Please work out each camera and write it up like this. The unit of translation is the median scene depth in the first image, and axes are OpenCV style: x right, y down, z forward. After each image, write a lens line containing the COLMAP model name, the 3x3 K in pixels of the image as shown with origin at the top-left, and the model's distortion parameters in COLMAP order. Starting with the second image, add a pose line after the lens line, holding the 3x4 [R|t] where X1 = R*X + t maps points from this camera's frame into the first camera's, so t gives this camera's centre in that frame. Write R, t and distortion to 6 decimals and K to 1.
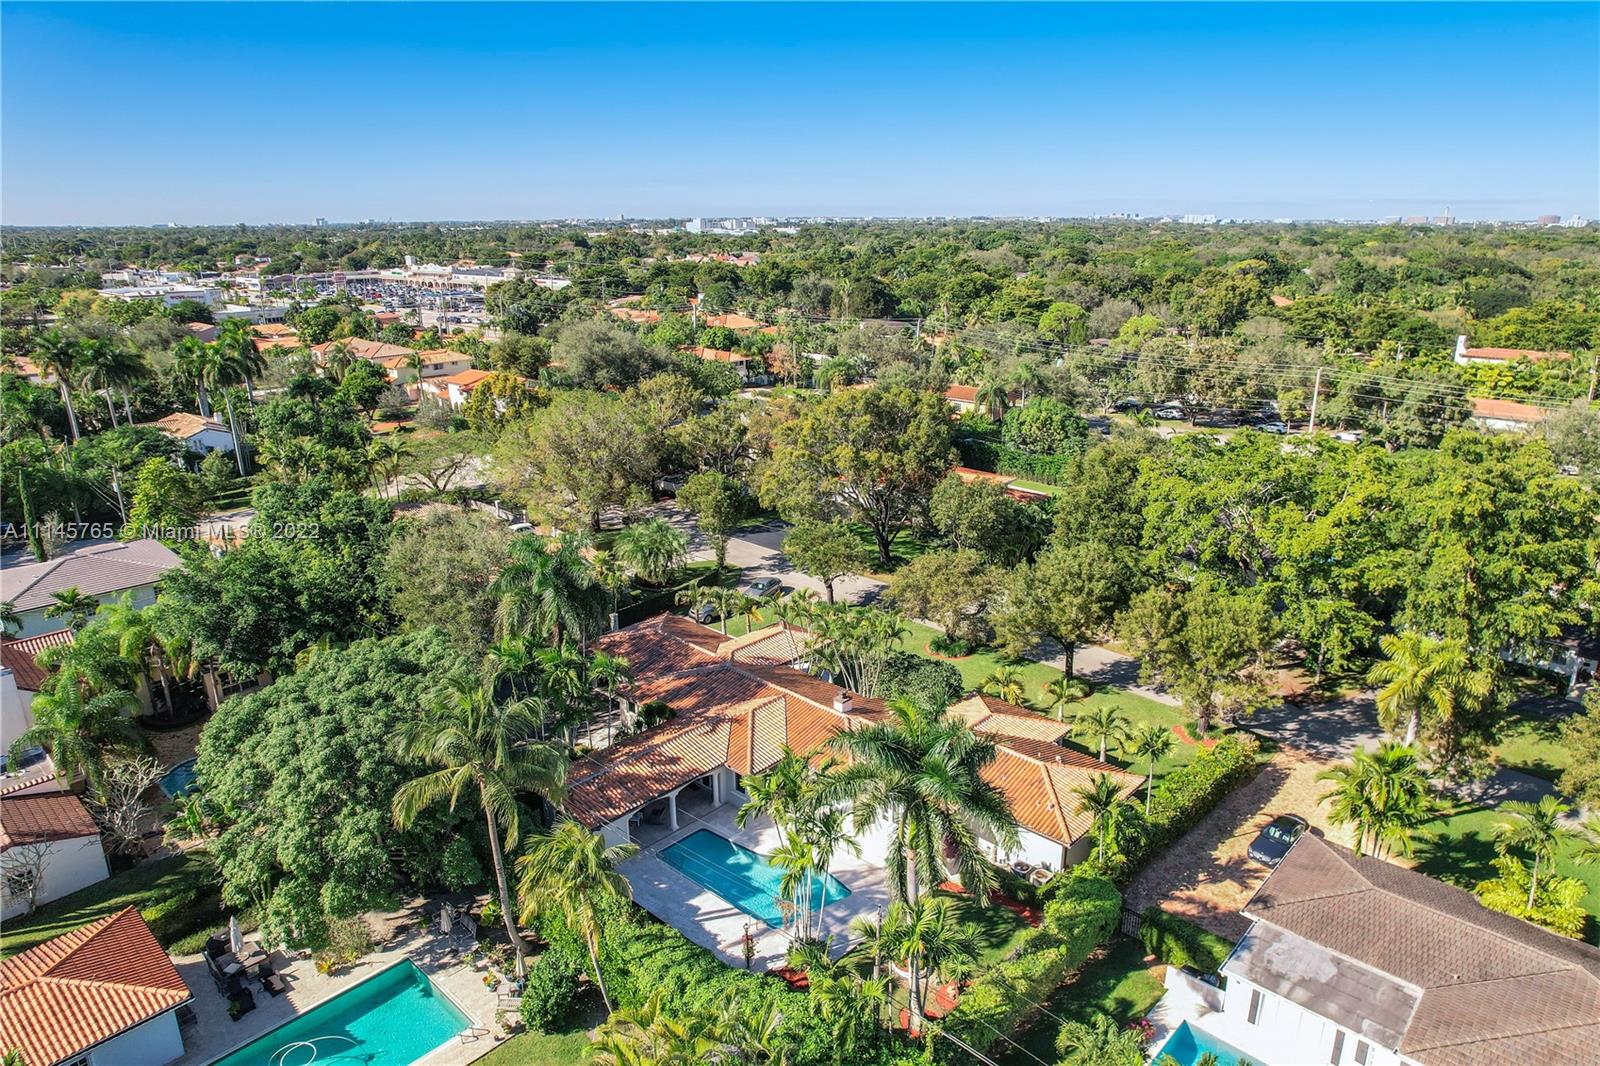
lens RADIAL K [[1030.8, 0, 816.8], [0, 1030.8, 551.9], [0, 0, 1]] dist [-0.067974, 0.066265]
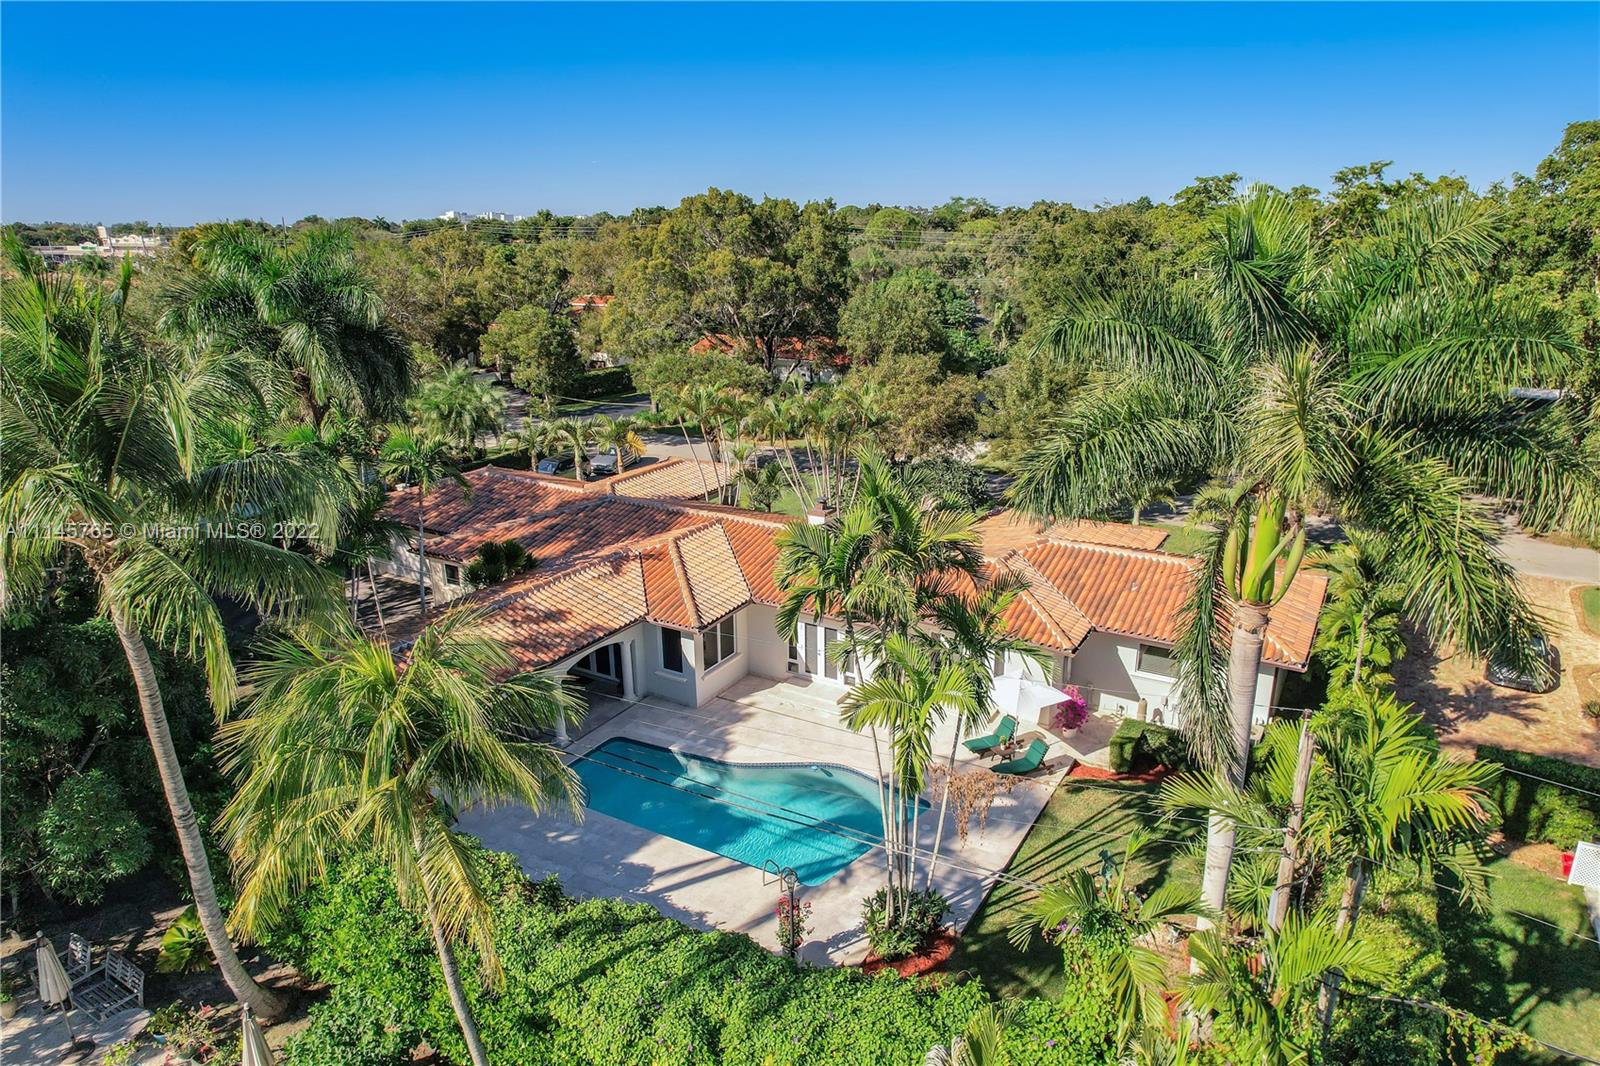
lens RADIAL K [[1030.8, 0, 816.8], [0, 1030.8, 551.9], [0, 0, 1]] dist [-0.067974, 0.066265]
pose [[0.975733, -0.073752, 0.206170, -0.115722], [0.074418, 0.997217, 0.004534, 0.181660], [-0.205930, 0.010919, 0.978506, 0.453734]]
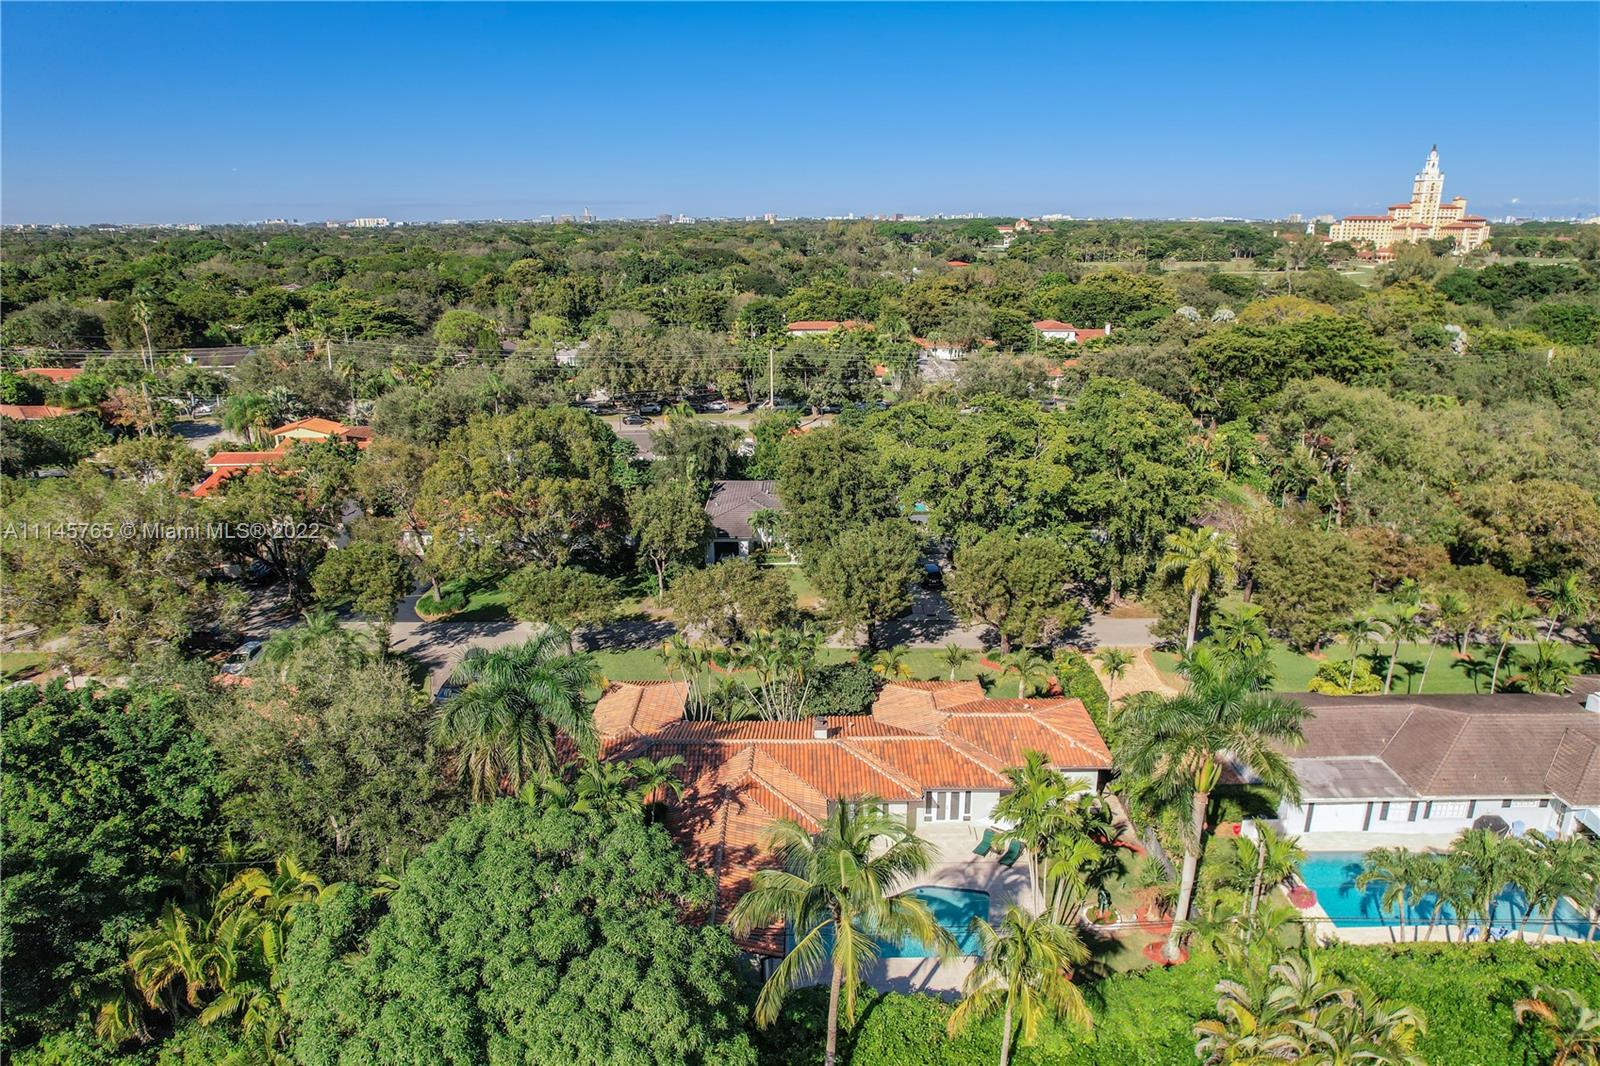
lens RADIAL K [[1030.8, 0, 816.8], [0, 1030.8, 551.9], [0, 0, 1]] dist [-0.067974, 0.066265]
pose [[0.728079, -0.216249, 0.650490, -0.616213], [0.218165, 0.972695, 0.079176, -0.096349], [-0.649850, 0.084268, 0.755377, 0.304993]]
